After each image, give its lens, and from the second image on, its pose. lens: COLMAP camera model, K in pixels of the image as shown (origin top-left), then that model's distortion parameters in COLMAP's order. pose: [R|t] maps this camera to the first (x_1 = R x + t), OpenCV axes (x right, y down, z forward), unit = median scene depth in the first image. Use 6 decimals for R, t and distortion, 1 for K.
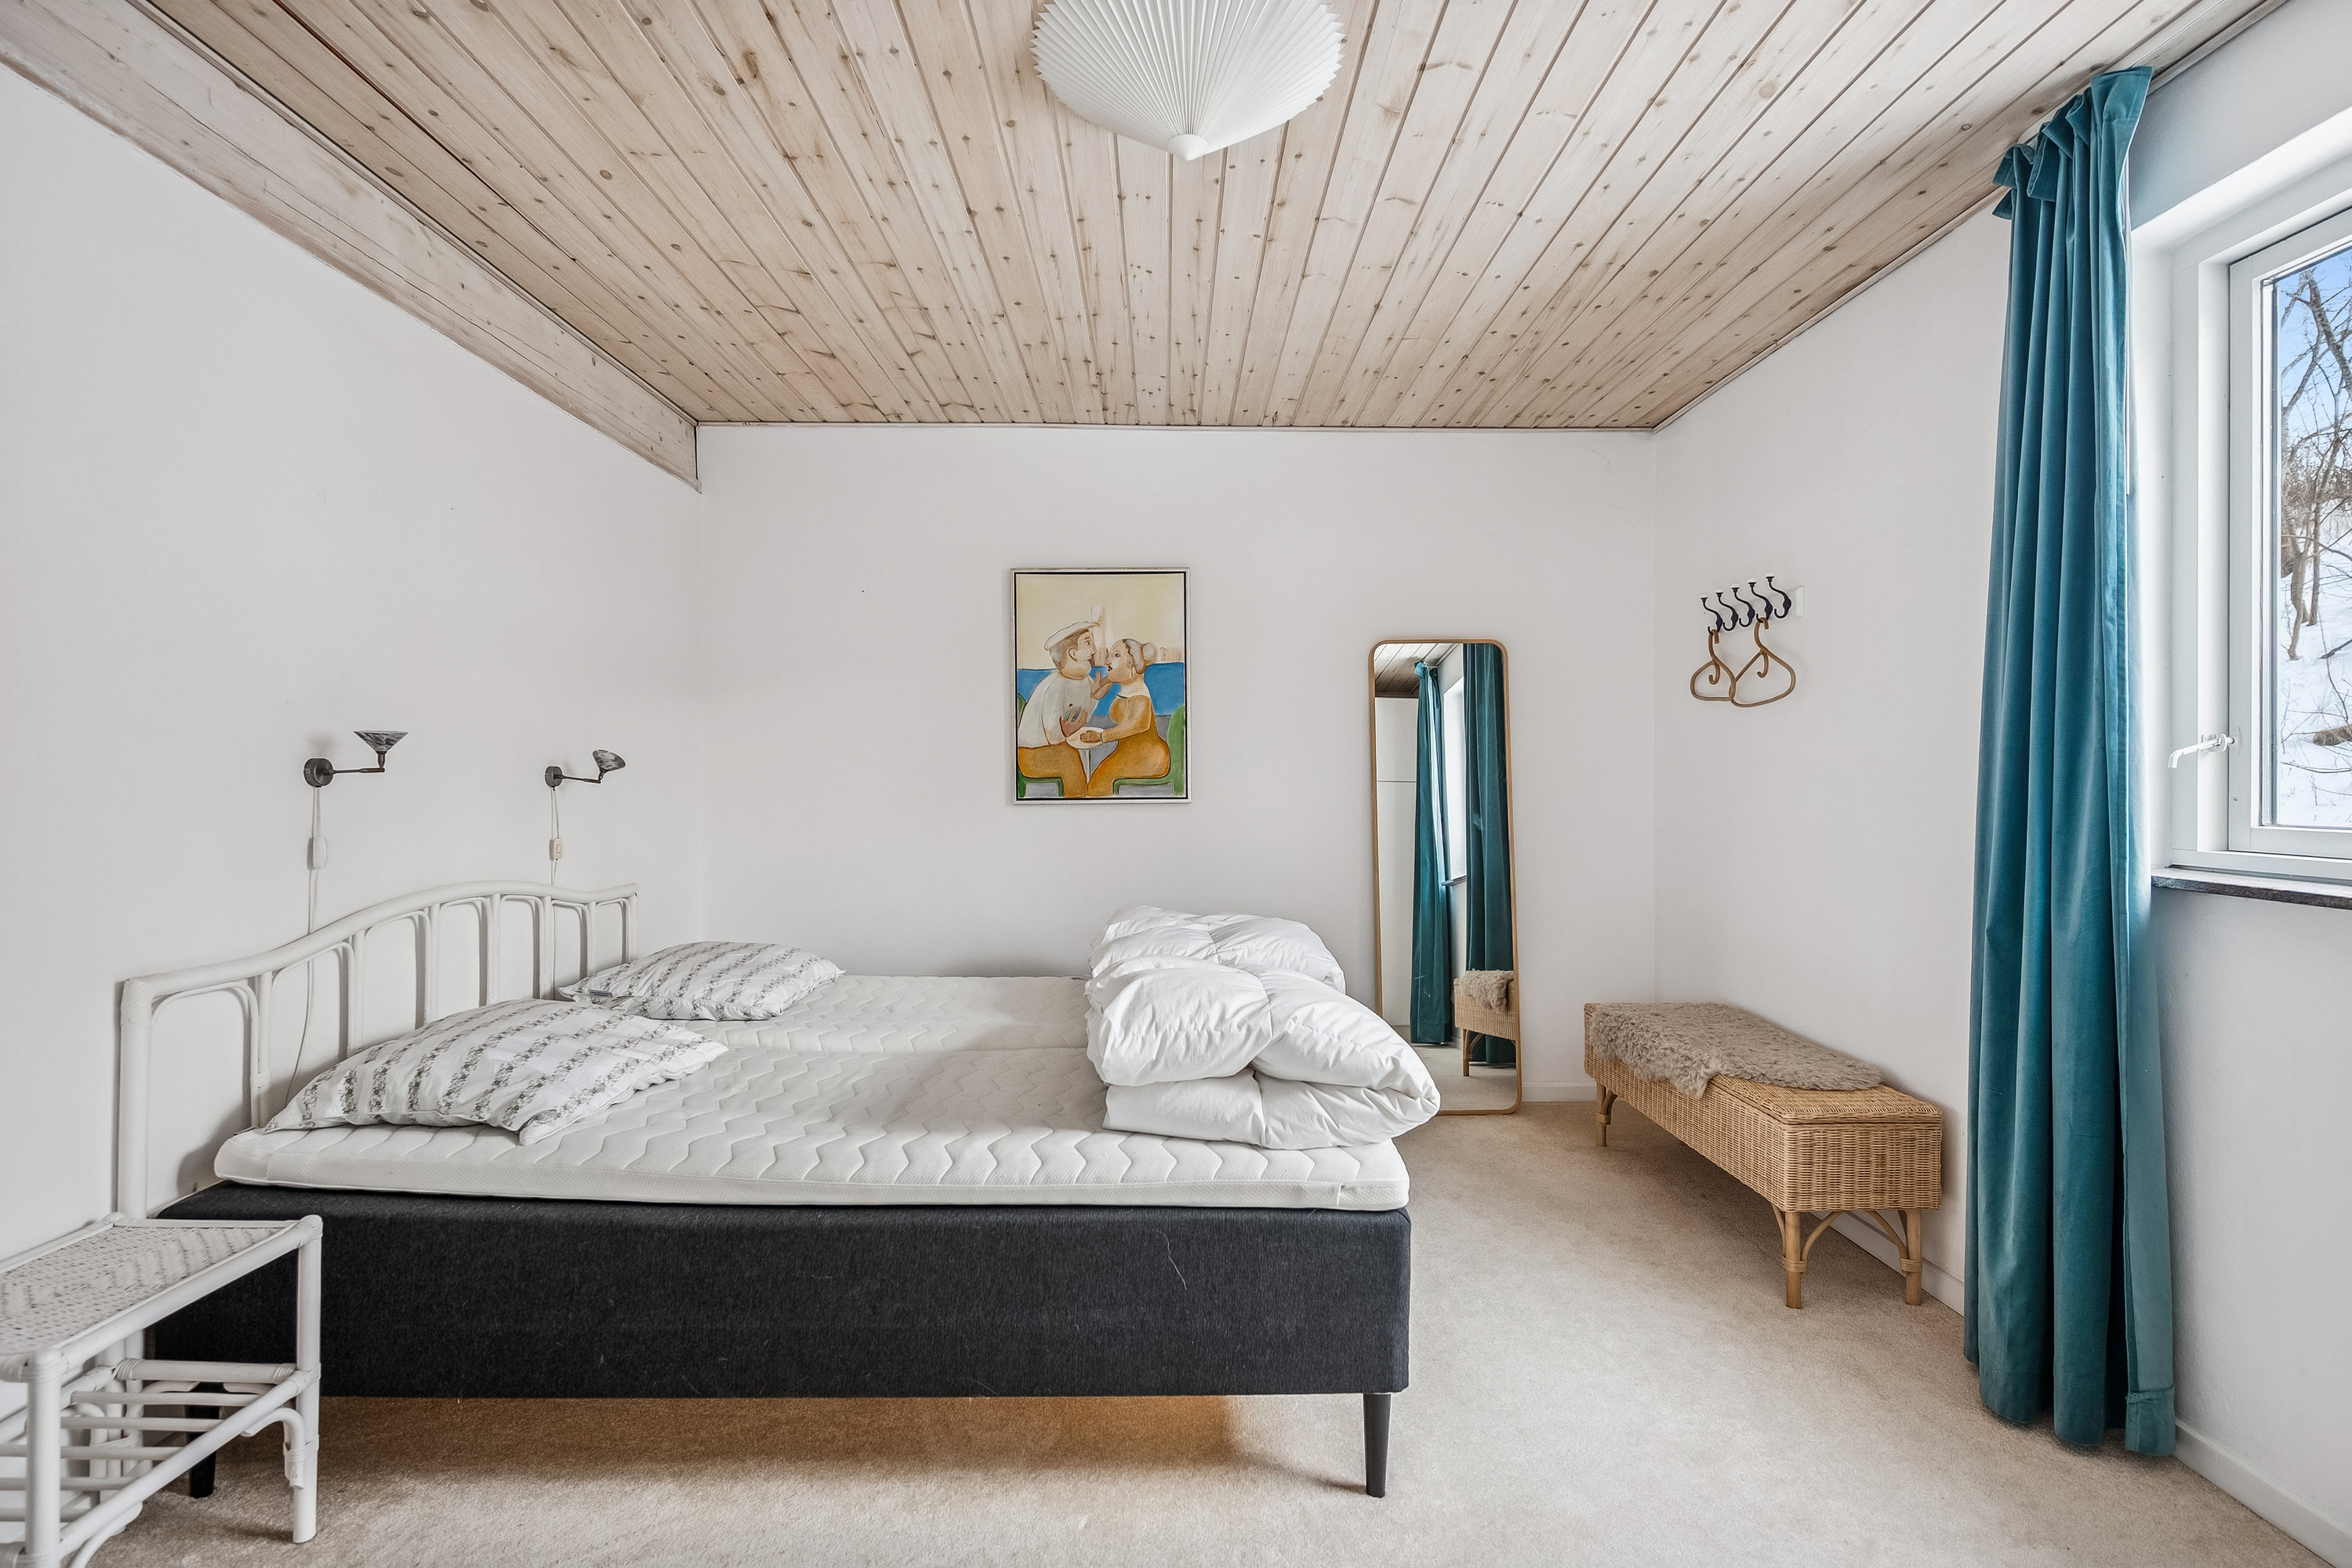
lens RADIAL K [[1156.3, 0, 1173.3], [0, 1156.3, 778.7], [0, 0, 1]] dist [-0.000423, 0.000520]
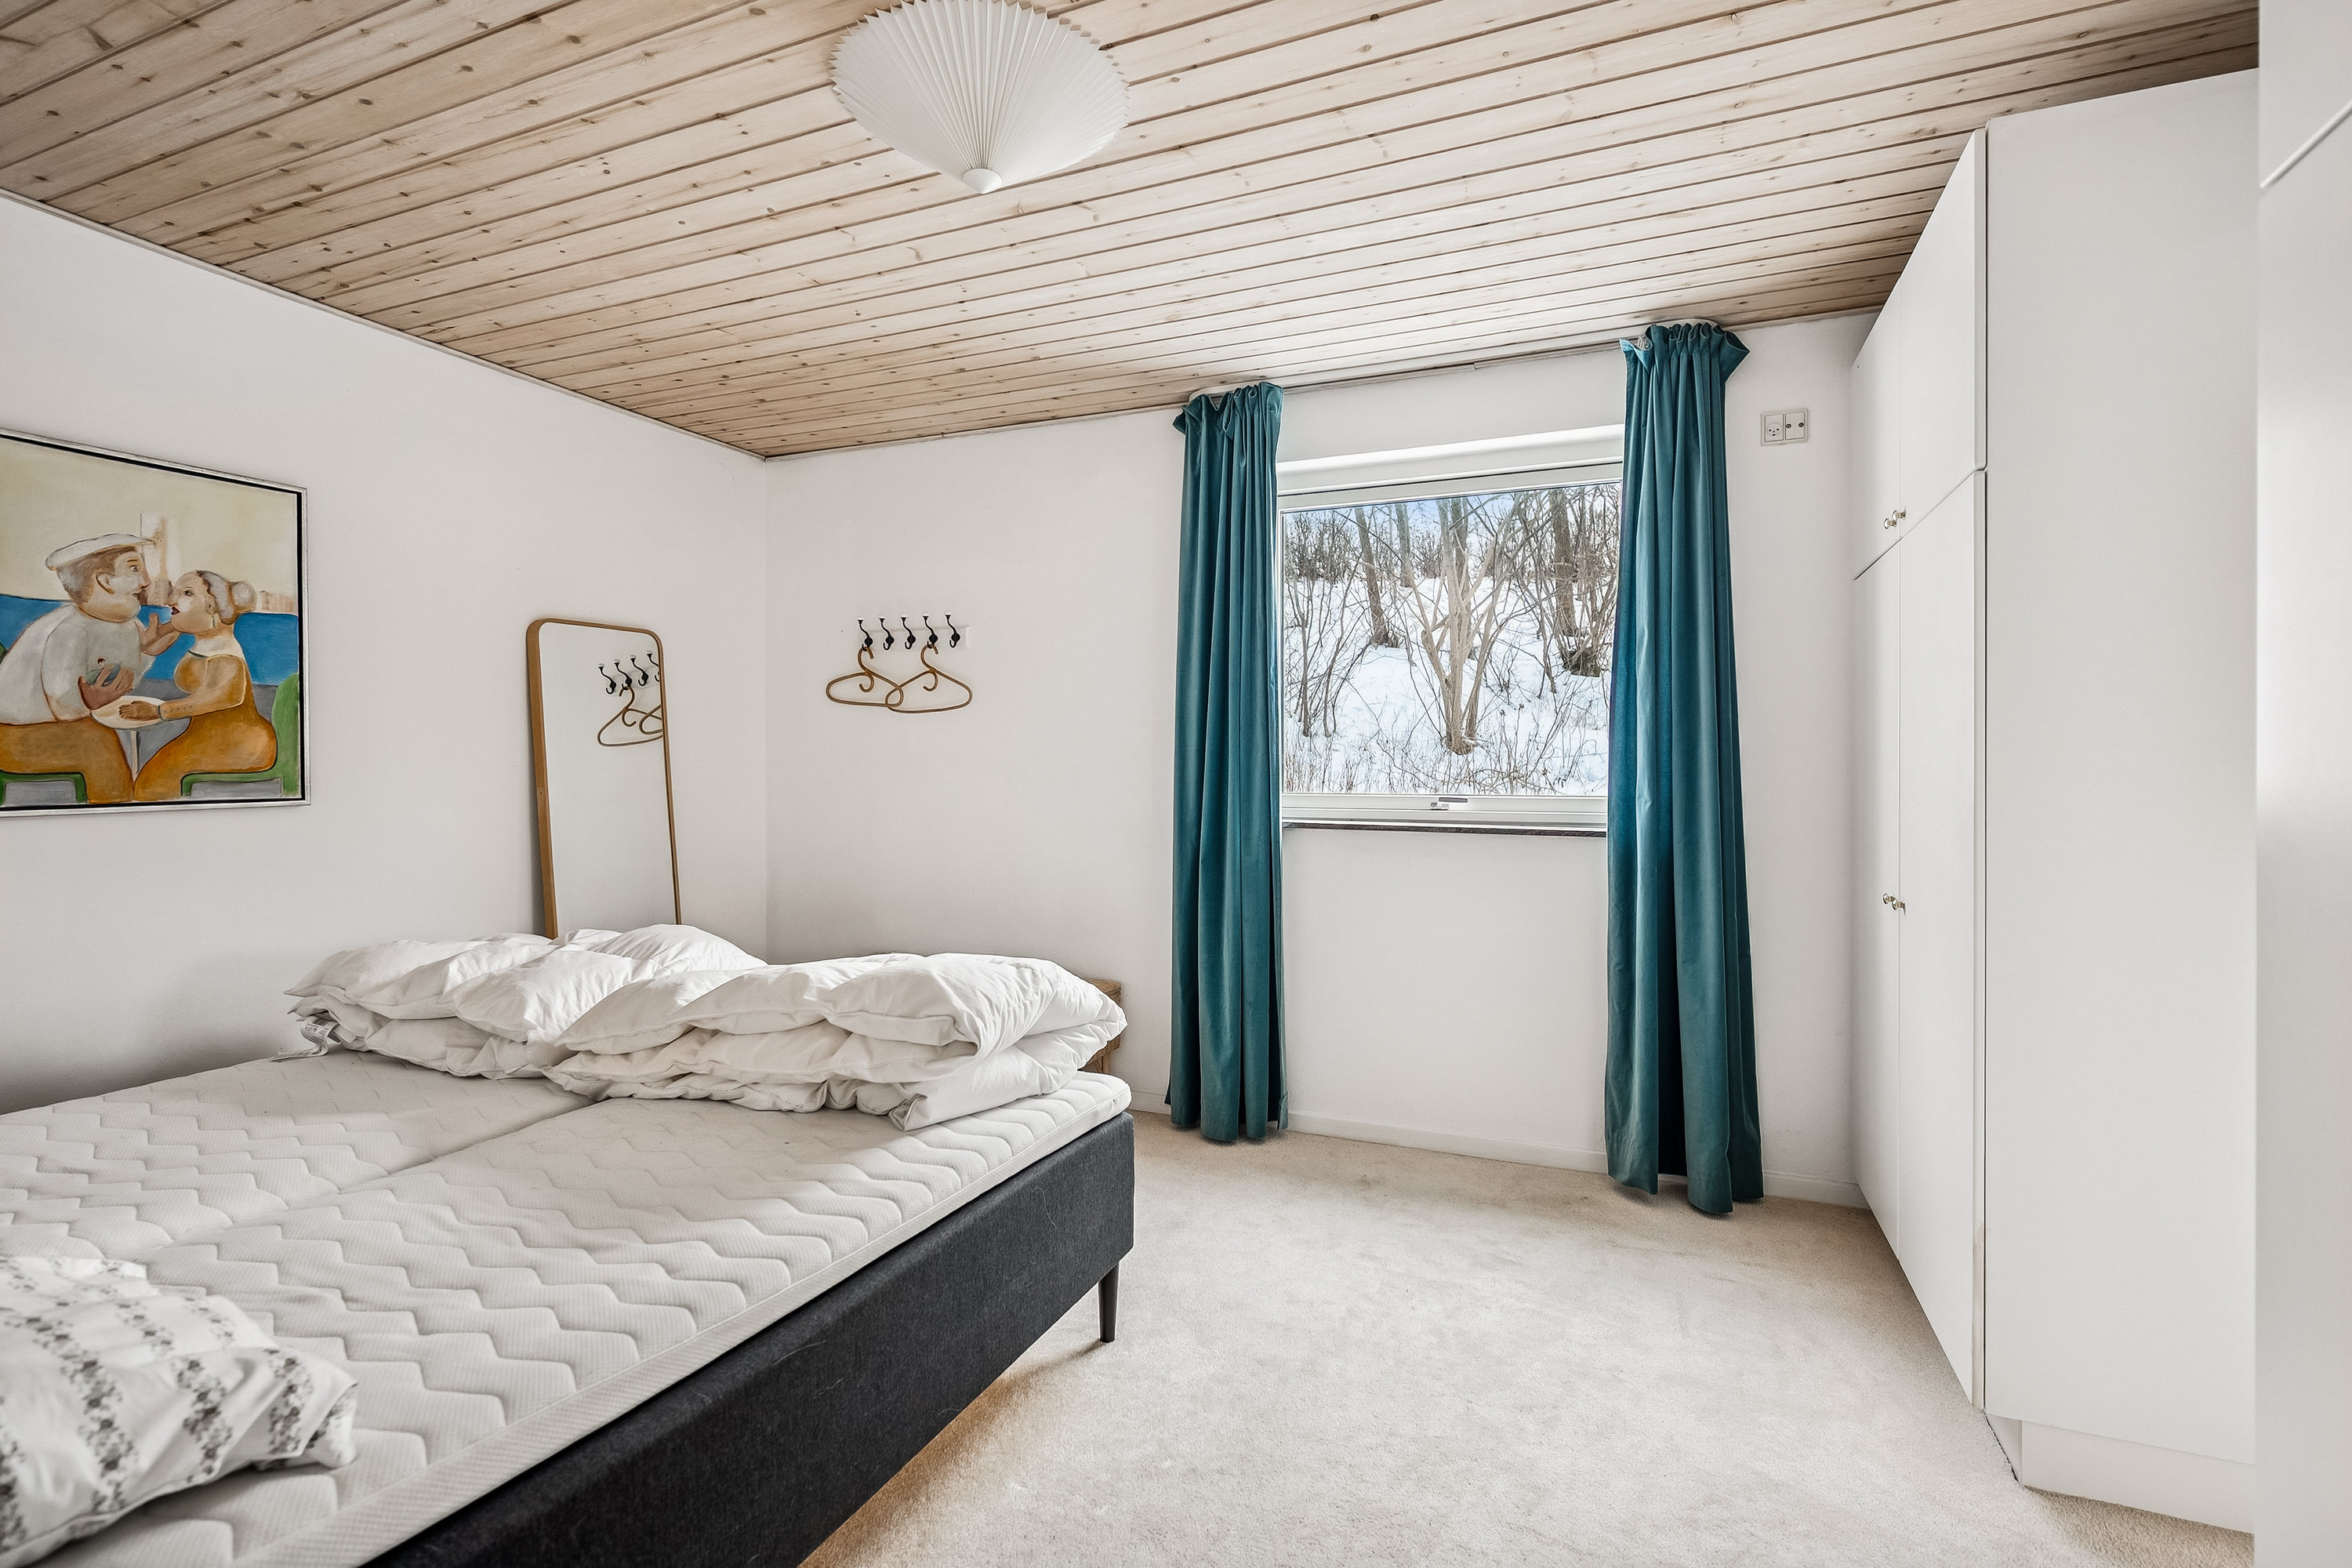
lens RADIAL K [[1097.9, 0, 1172.3], [0, 1097.9, 775.4], [0, 0, 1]] dist [0.000866, 0.000110]
pose [[0.413163, -0.010615, 0.910595, -0.401087], [0.002332, 0.999941, 0.010599, -0.004460], [-0.910654, -0.002255, 0.413163, 0.201823]]
